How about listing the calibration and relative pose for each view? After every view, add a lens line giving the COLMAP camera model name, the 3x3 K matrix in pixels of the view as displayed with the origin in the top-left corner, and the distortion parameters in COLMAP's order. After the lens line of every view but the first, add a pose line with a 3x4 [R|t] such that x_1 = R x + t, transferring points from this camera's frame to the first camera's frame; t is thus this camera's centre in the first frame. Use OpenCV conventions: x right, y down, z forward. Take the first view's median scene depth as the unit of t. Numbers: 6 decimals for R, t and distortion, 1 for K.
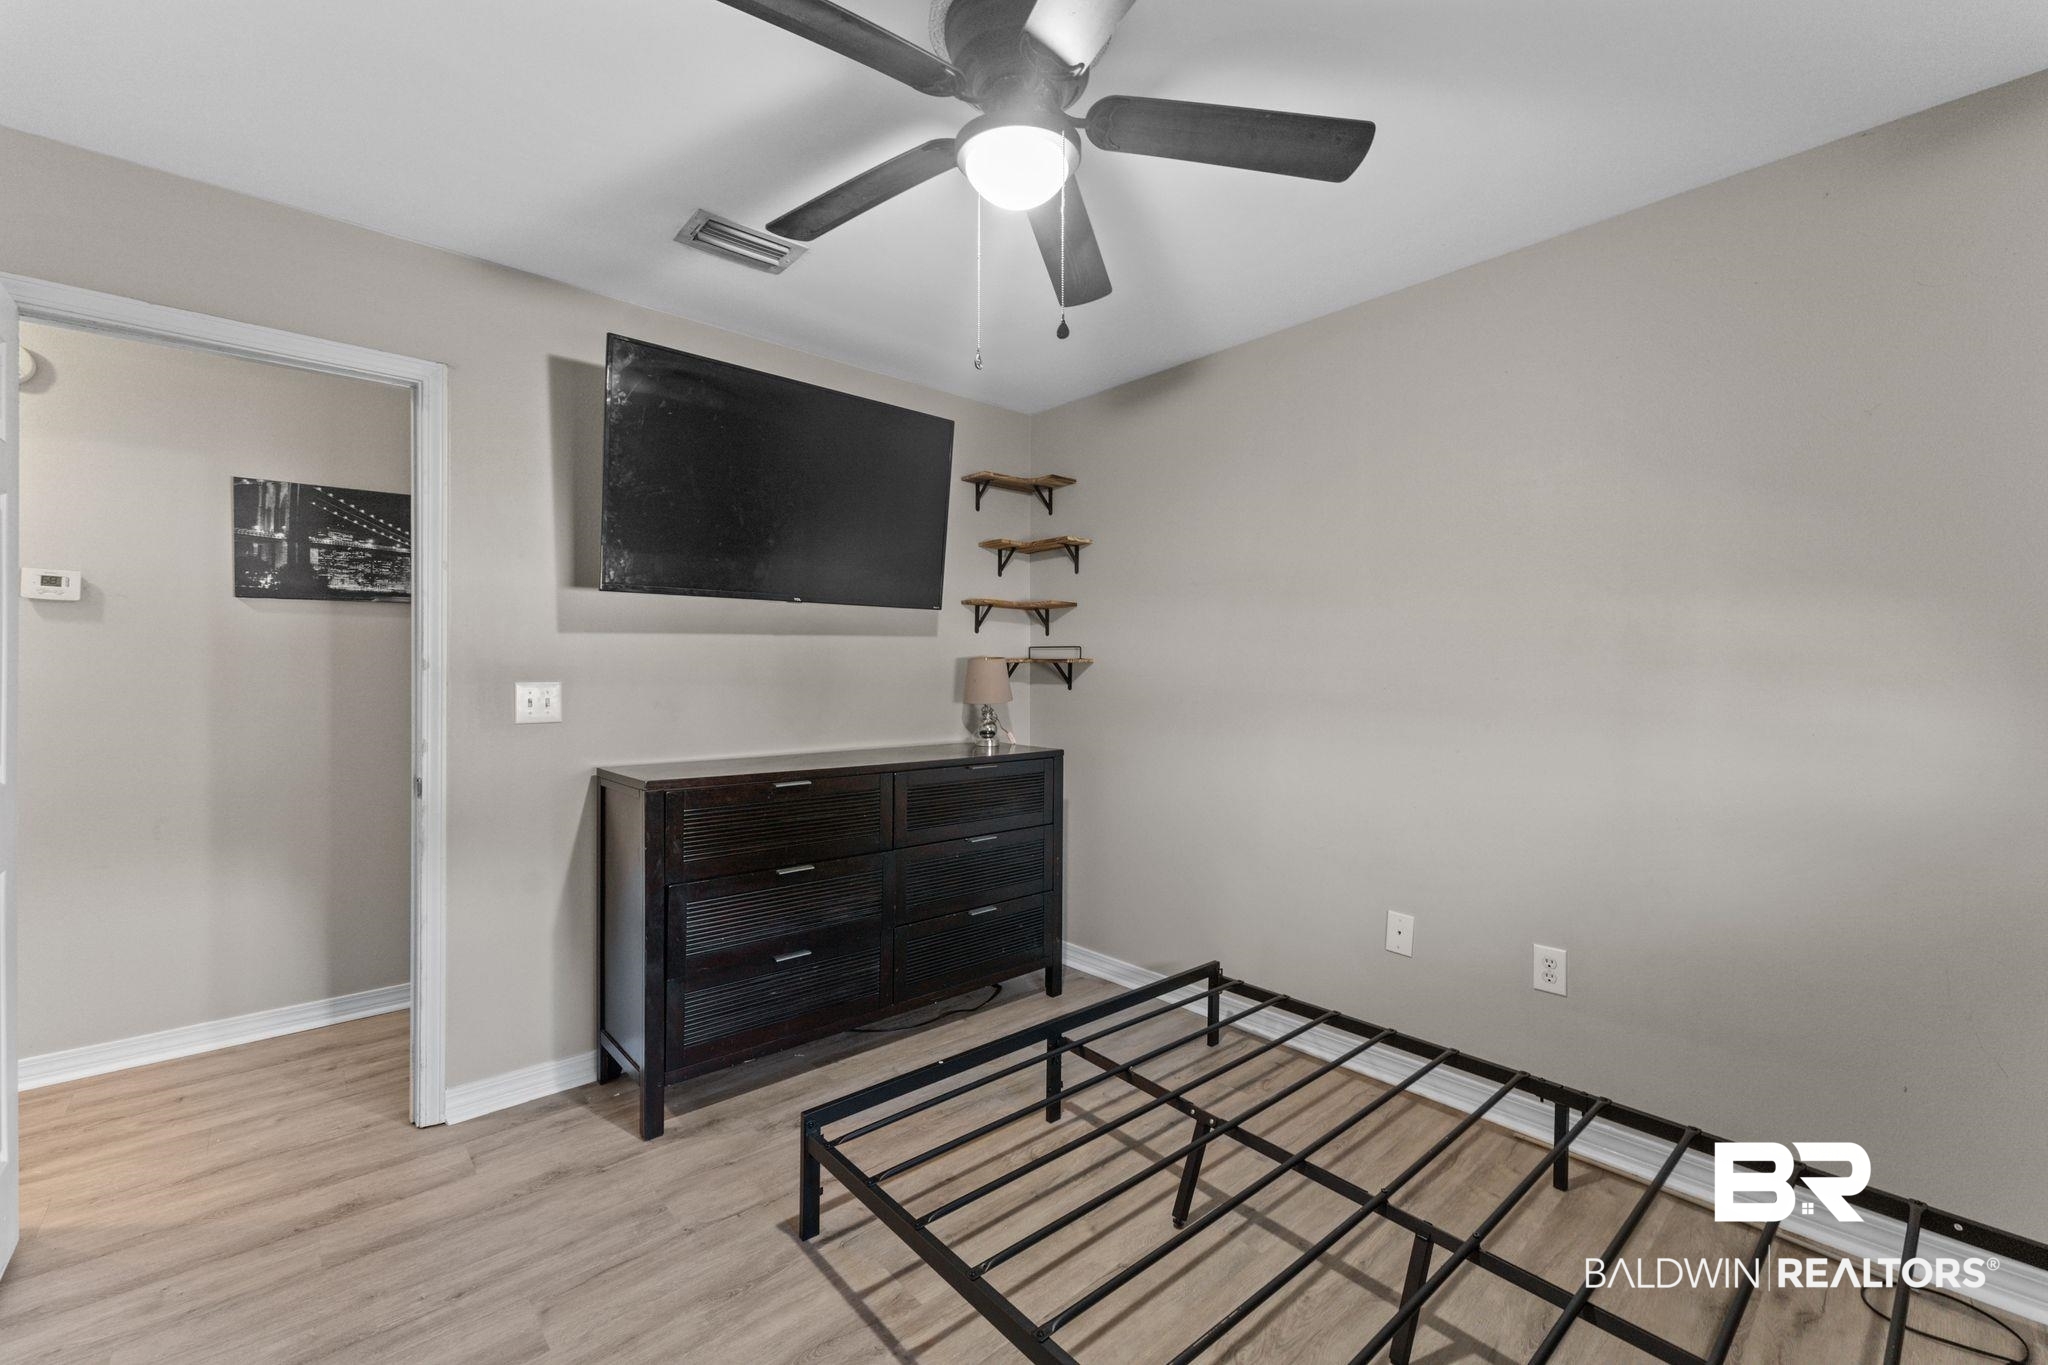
lens RADIAL K [[841.8, 0, 1024.0], [0, 841.8, 677.2], [0, 0, 1]] dist [0.000335, -0.000028]
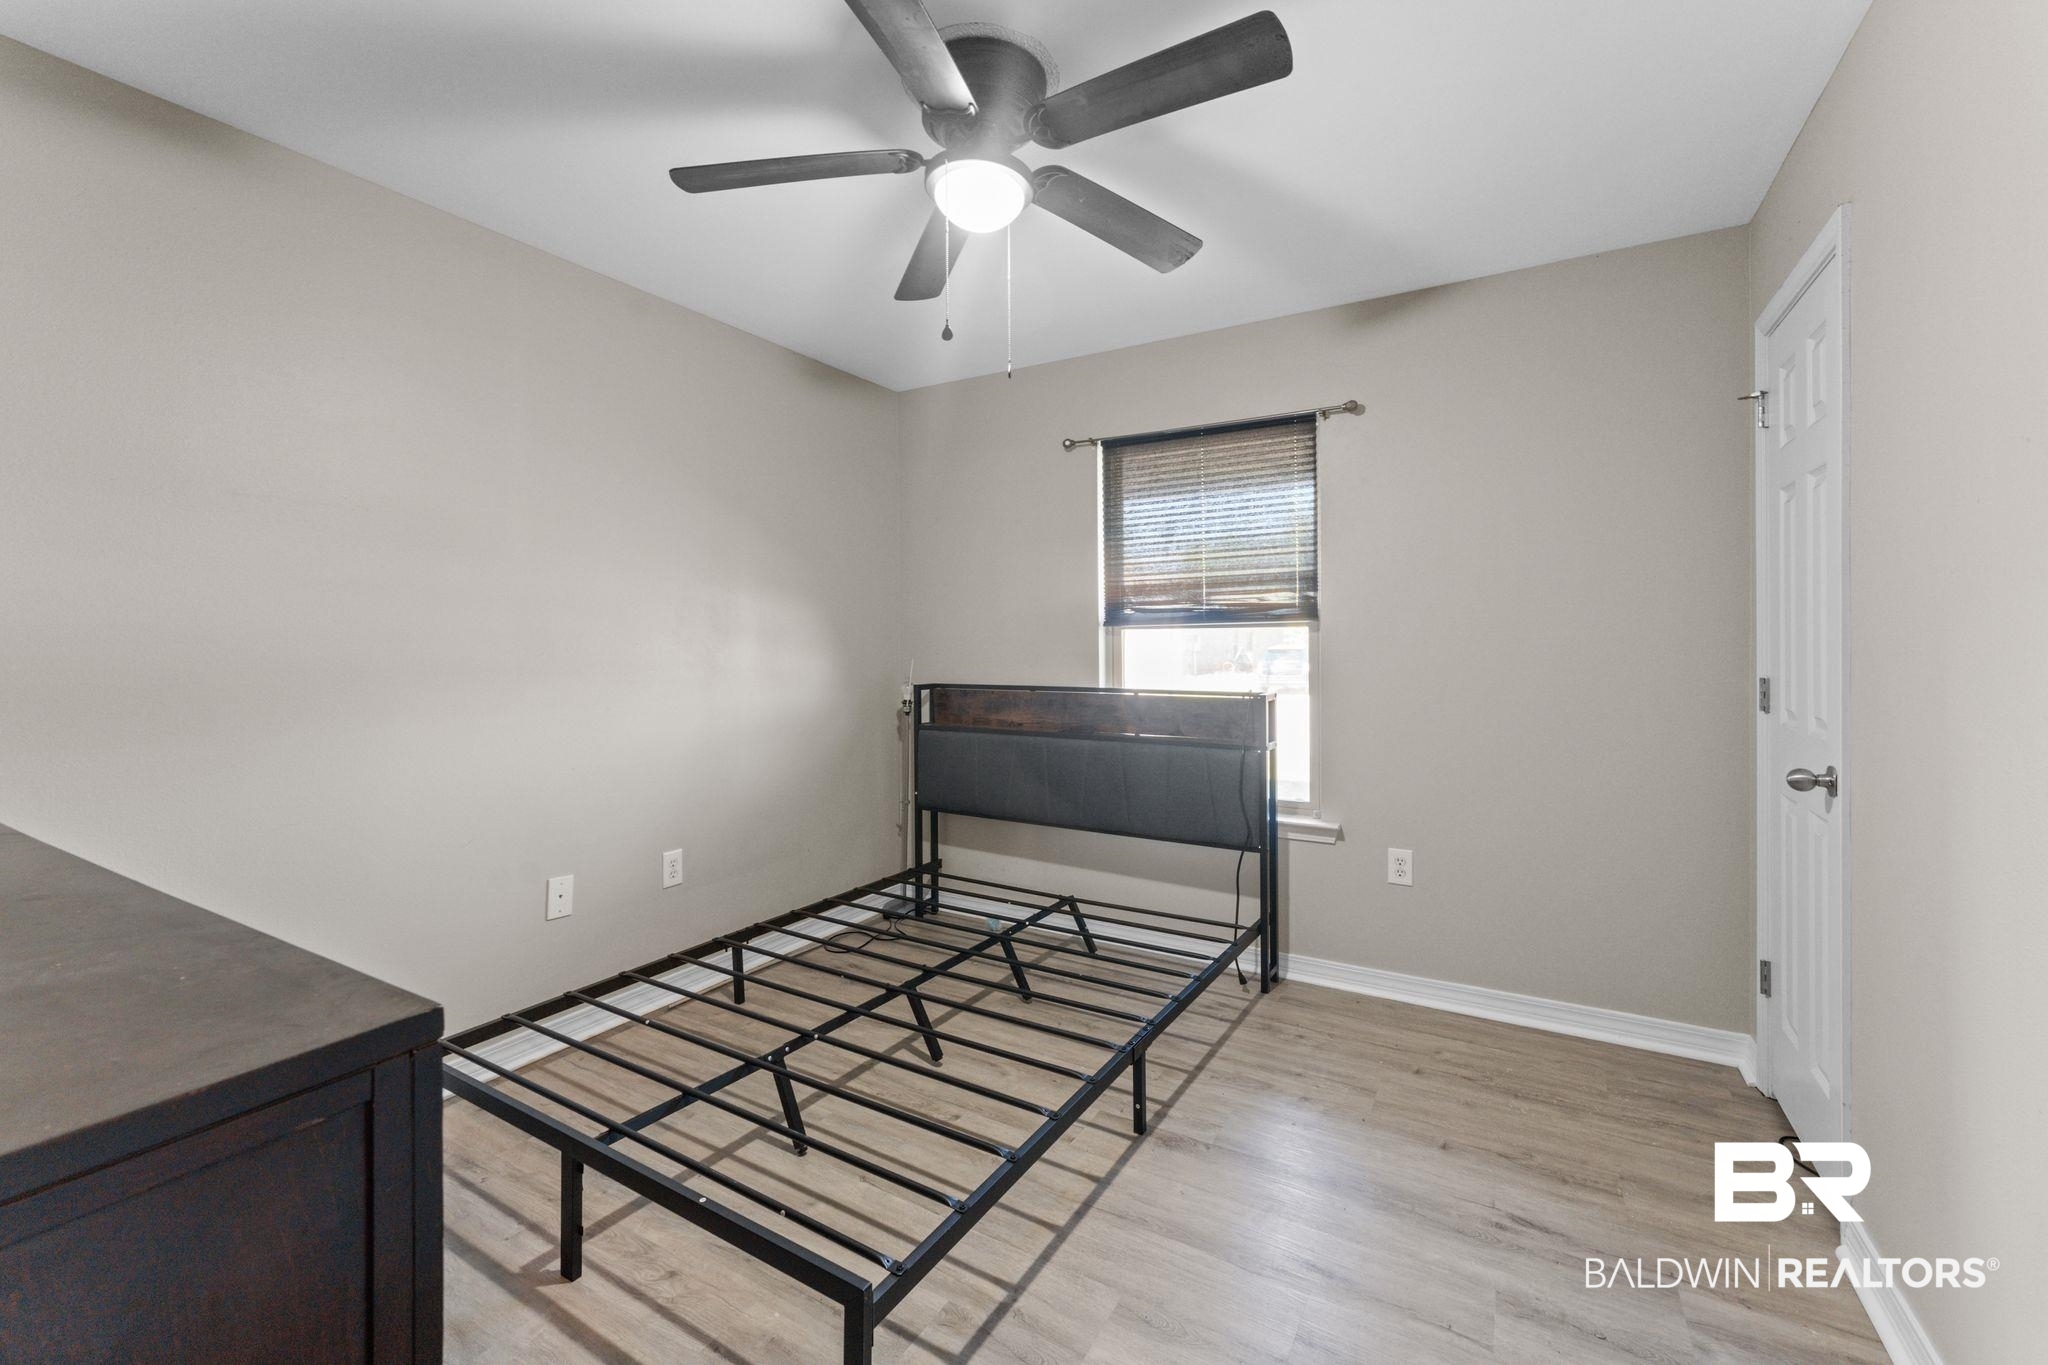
lens RADIAL K [[841.8, 0, 1023.3], [0, 841.8, 667.2], [0, 0, 1]] dist [0.000335, -0.000028]
pose [[-0.308859, -0.031815, 0.950576, -0.778705], [0.003218, 0.999400, 0.034494, -0.002420], [-0.951102, 0.013713, -0.308571, 0.910954]]
